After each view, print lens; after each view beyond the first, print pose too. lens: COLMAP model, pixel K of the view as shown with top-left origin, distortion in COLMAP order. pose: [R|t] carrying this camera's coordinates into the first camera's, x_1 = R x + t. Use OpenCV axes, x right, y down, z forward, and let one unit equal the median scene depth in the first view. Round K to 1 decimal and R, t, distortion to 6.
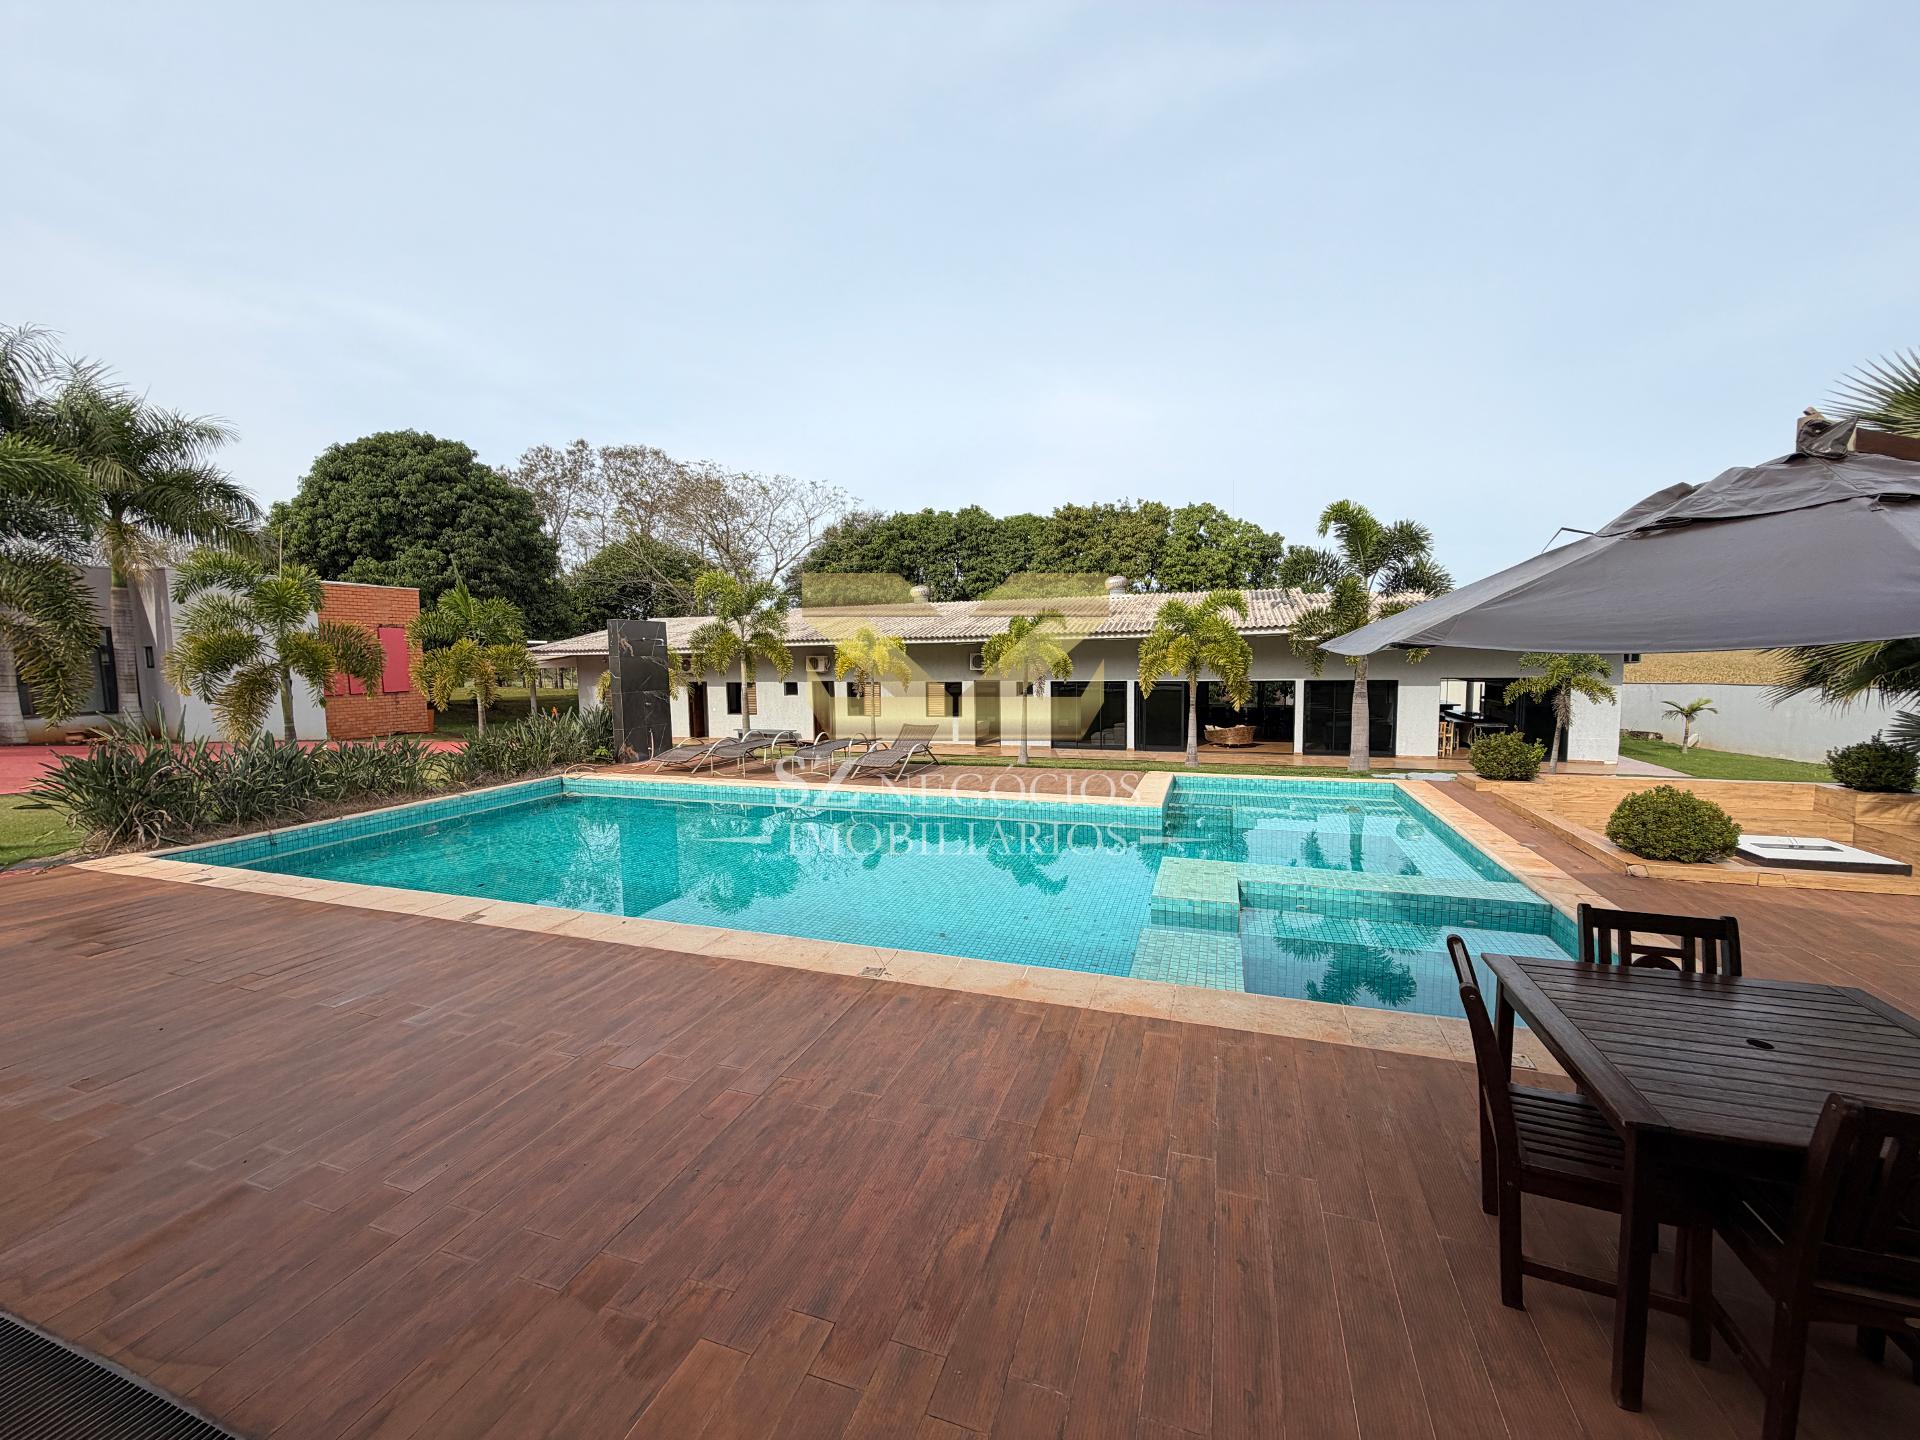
lens RADIAL K [[764.5, 0, 959.5], [0, 764.5, 716.6], [0, 0, 1]] dist [0.001619, 0.000106]
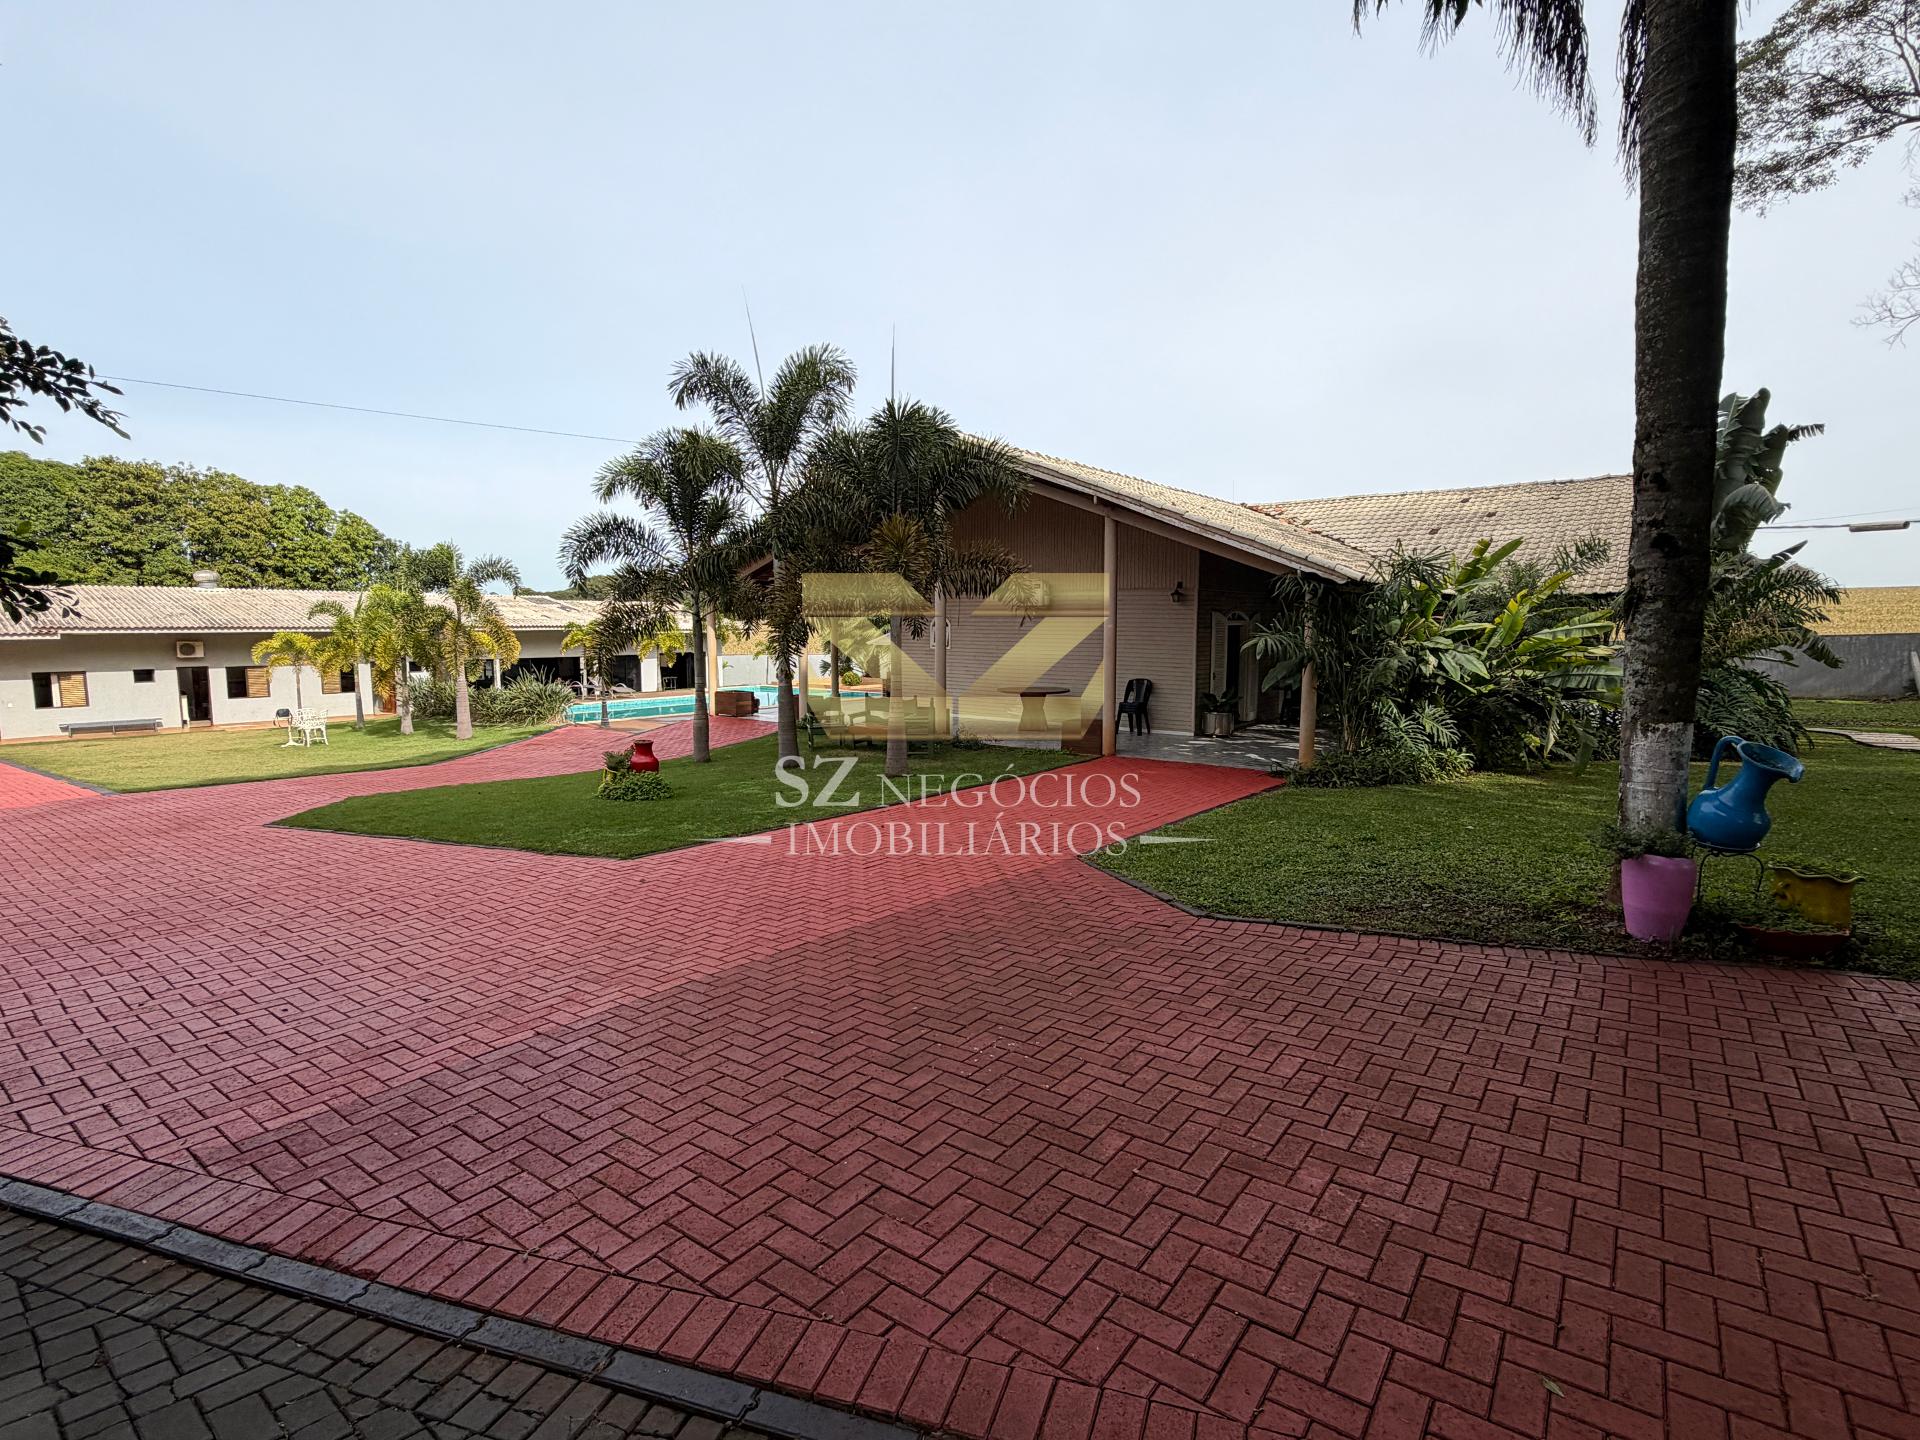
lens RADIAL K [[927.8, 0, 960.1], [0, 927.8, 716.2], [0, 0, 1]] dist [0.000886, -0.000019]
pose [[0.329616, -0.070803, 0.941456, -0.933760], [0.068441, 0.996352, 0.050970, 0.023960], [-0.941631, 0.047634, 0.333260, -0.325956]]
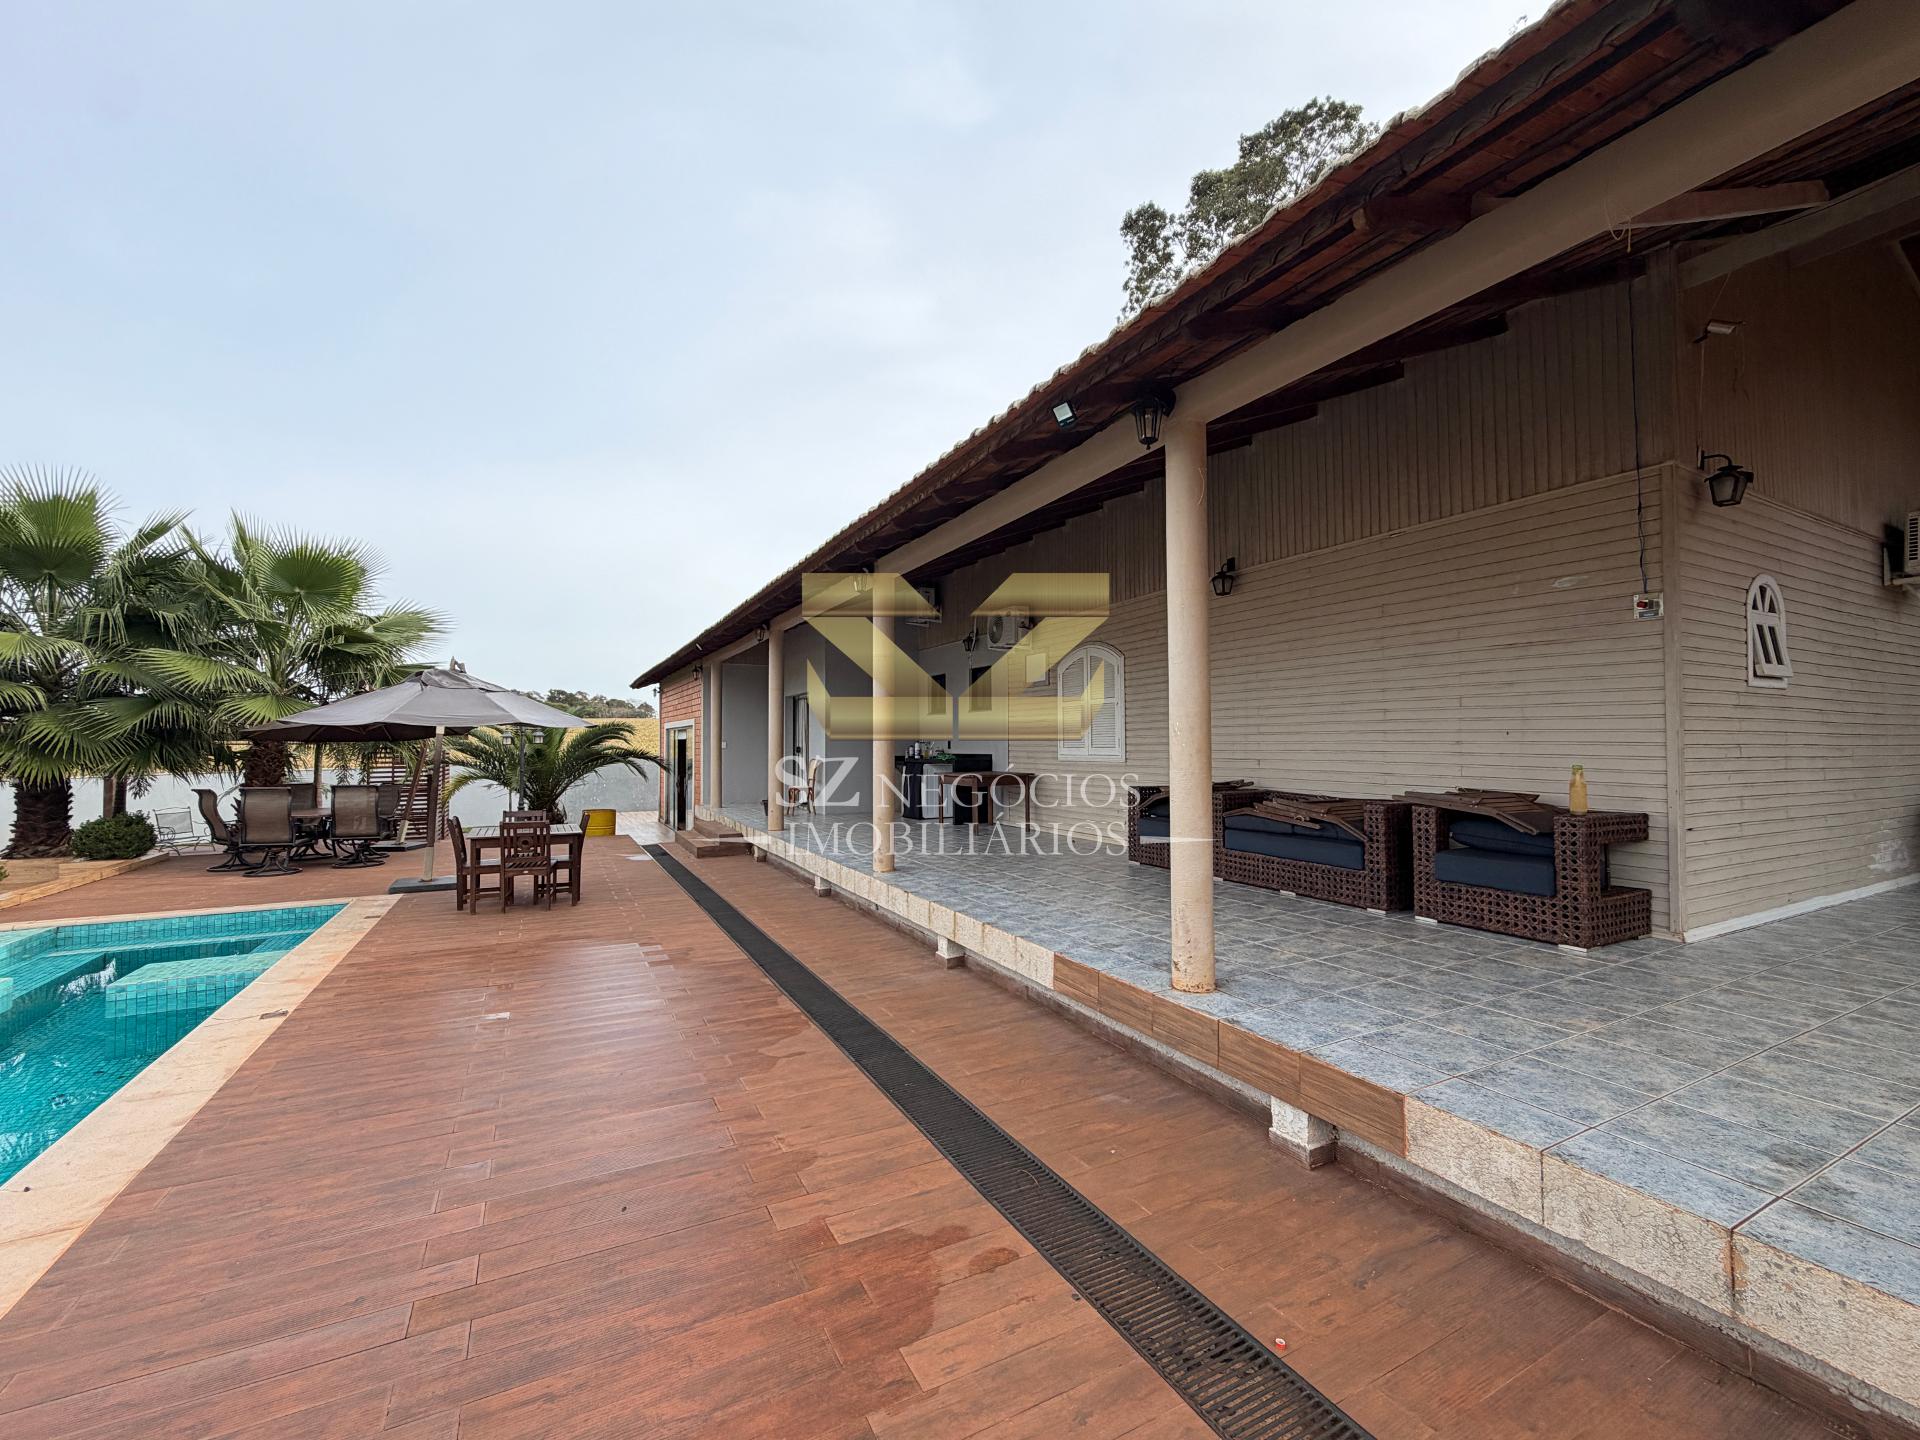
lens RADIAL K [[789.1, 0, 960.0], [0, 789.1, 720.0], [0, 0, 1]] dist [-0.000150, -0.000033]
pose [[-0.734096, 0.043699, 0.677638, -0.242695], [0.075762, 0.996967, 0.017783, -0.002604], [-0.674806, 0.064394, -0.735180, 0.177532]]
